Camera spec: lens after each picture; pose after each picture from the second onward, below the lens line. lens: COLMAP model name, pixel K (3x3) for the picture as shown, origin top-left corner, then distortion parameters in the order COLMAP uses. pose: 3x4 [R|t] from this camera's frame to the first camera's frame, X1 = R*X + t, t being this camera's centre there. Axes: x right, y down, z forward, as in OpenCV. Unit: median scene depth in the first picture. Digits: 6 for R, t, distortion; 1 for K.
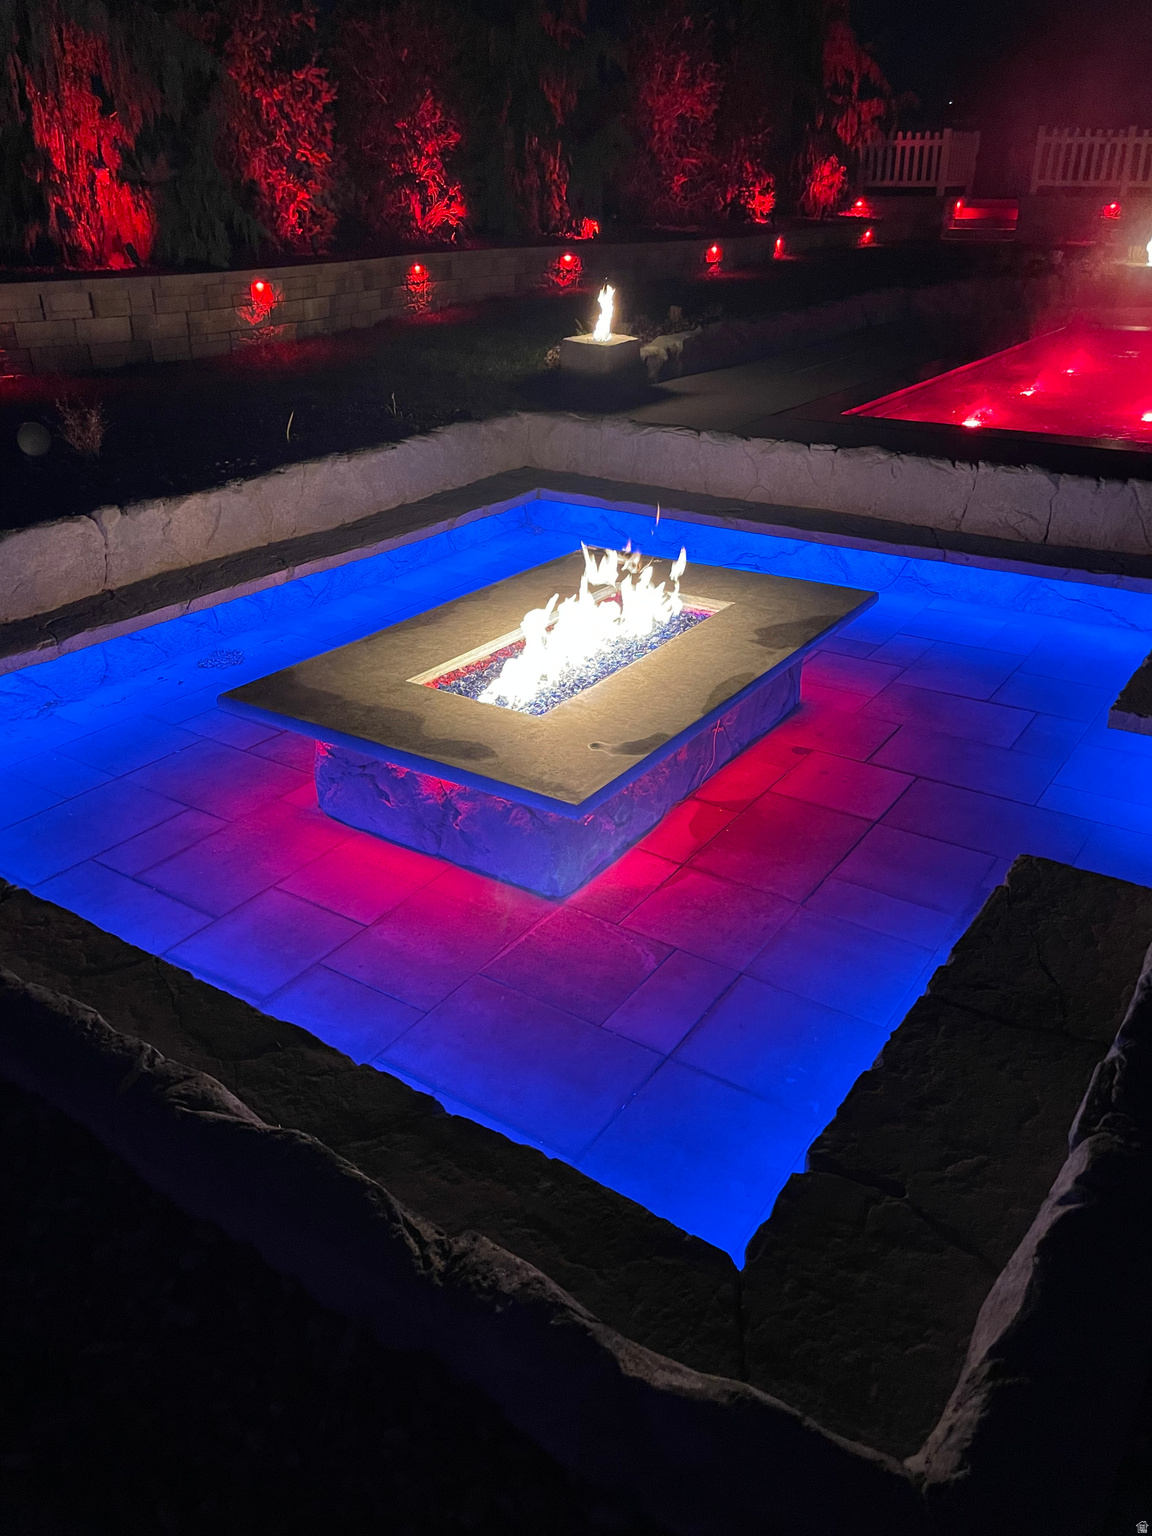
lens RADIAL K [[1173.6, 0, 576.0], [0, 1173.6, 768.0], [0, 0, 1]] dist [0.000730, -0.001985]
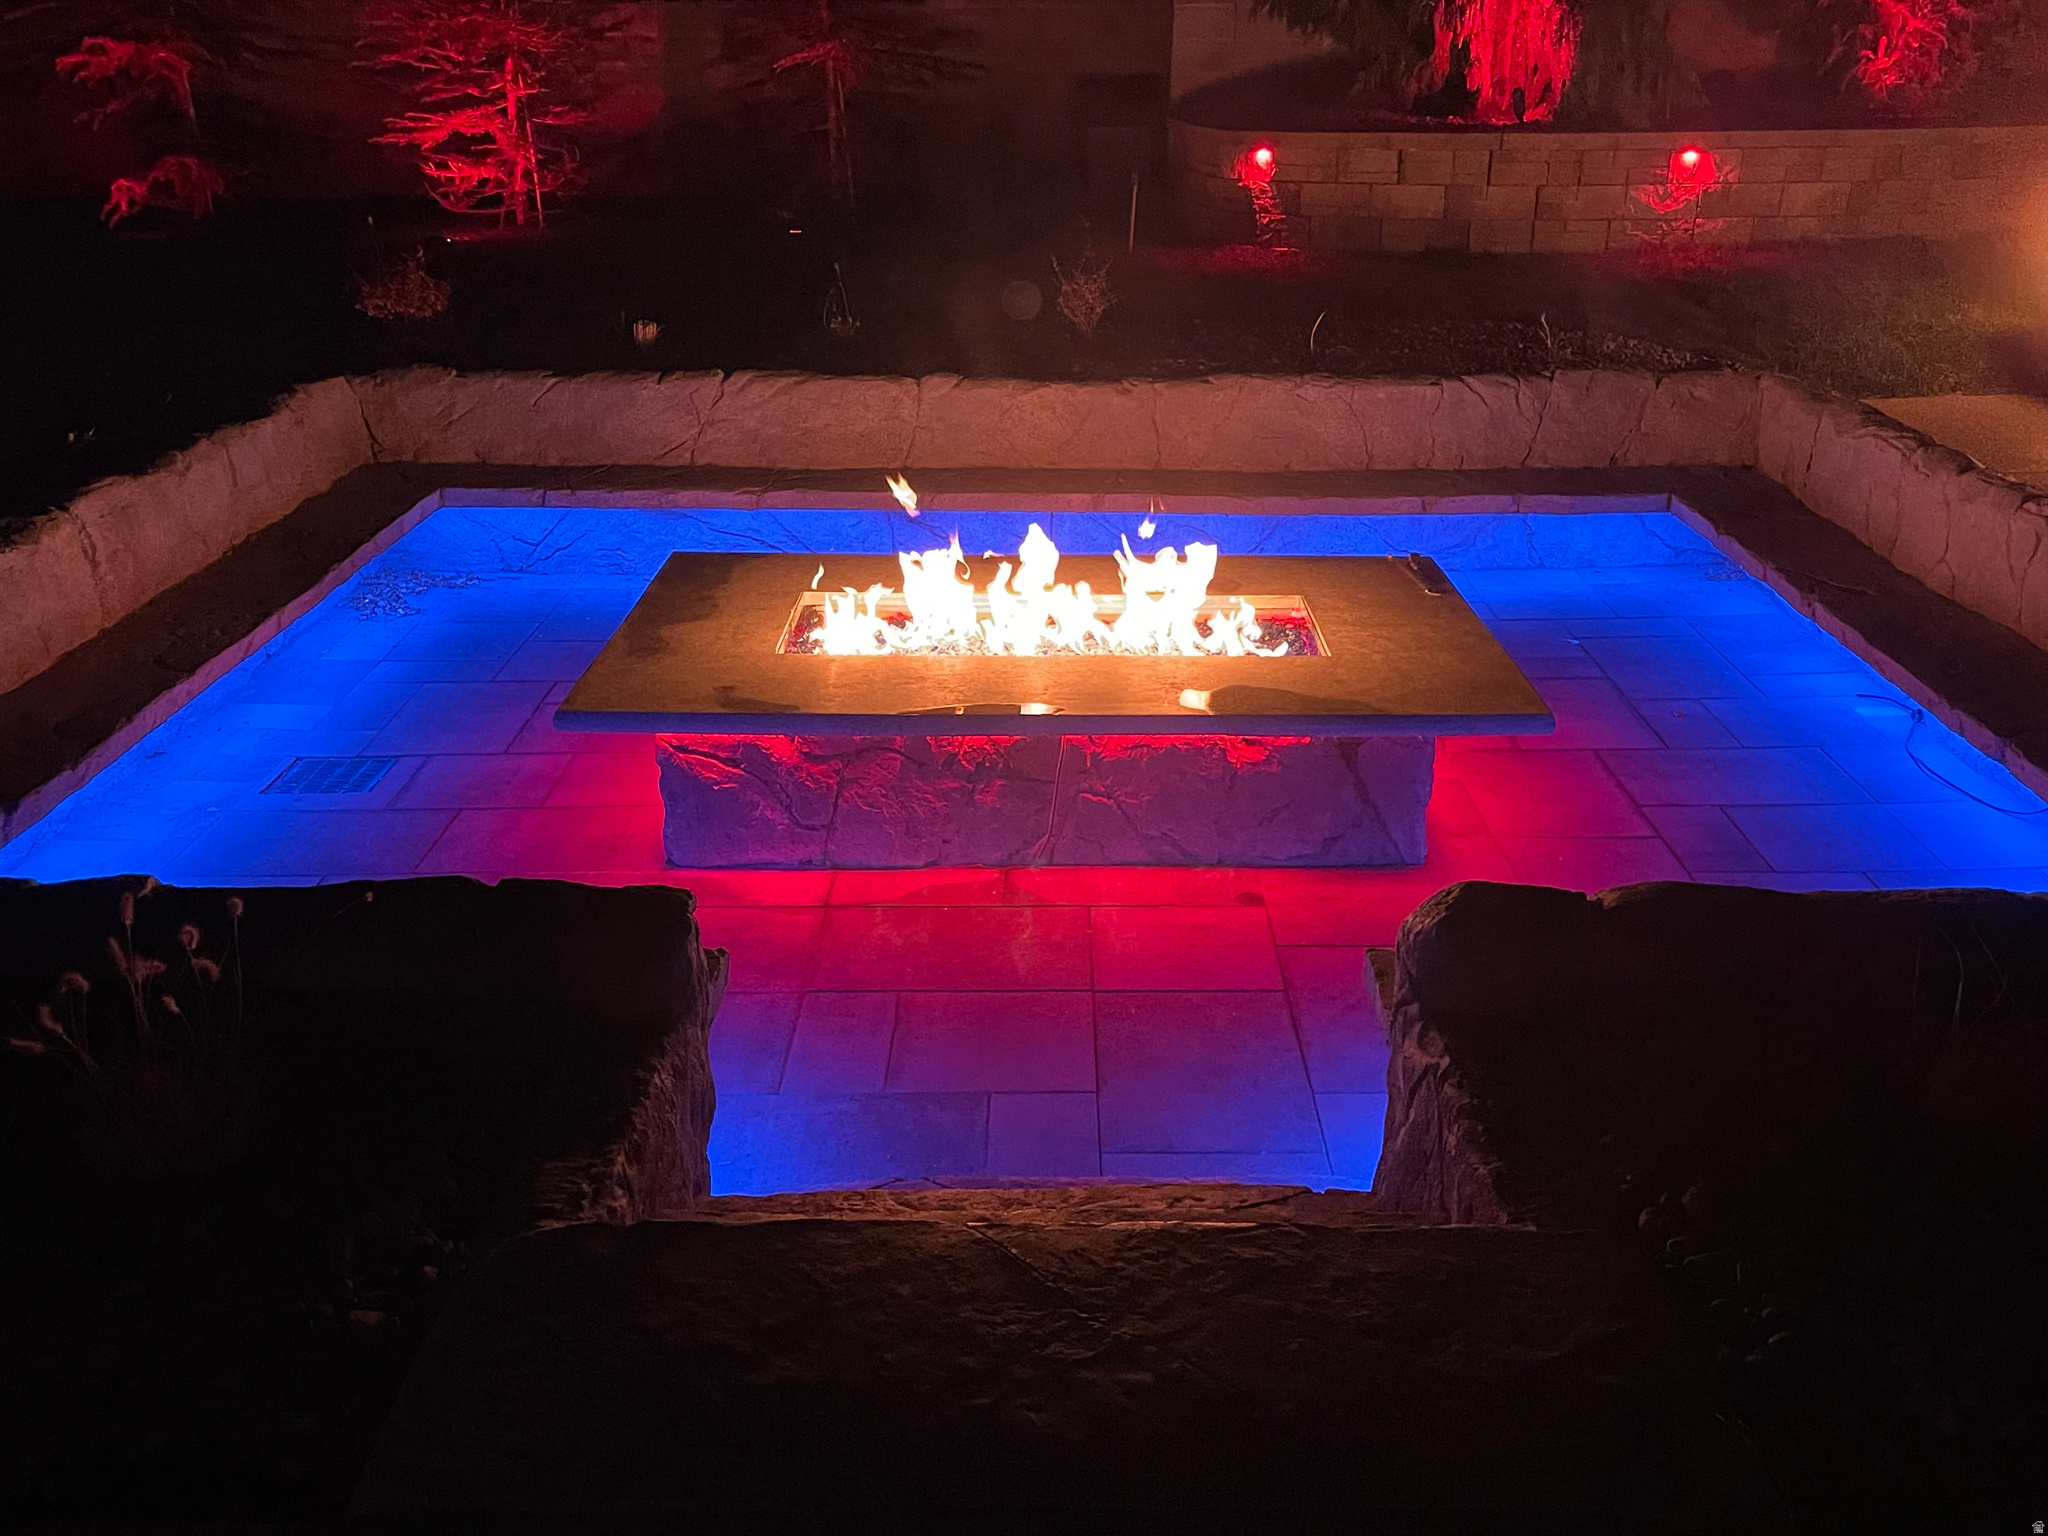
lens RADIAL K [[1835.2, 0, 1024.0], [0, 1835.2, 768.0], [0, 0, 1]] dist [0.038194, 0.003748]
pose [[0.546075, 0.309421, -0.778499, 0.484444], [-0.369264, 0.923045, 0.107854, -0.077938], [0.751962, 0.228576, 0.618310, 0.177345]]
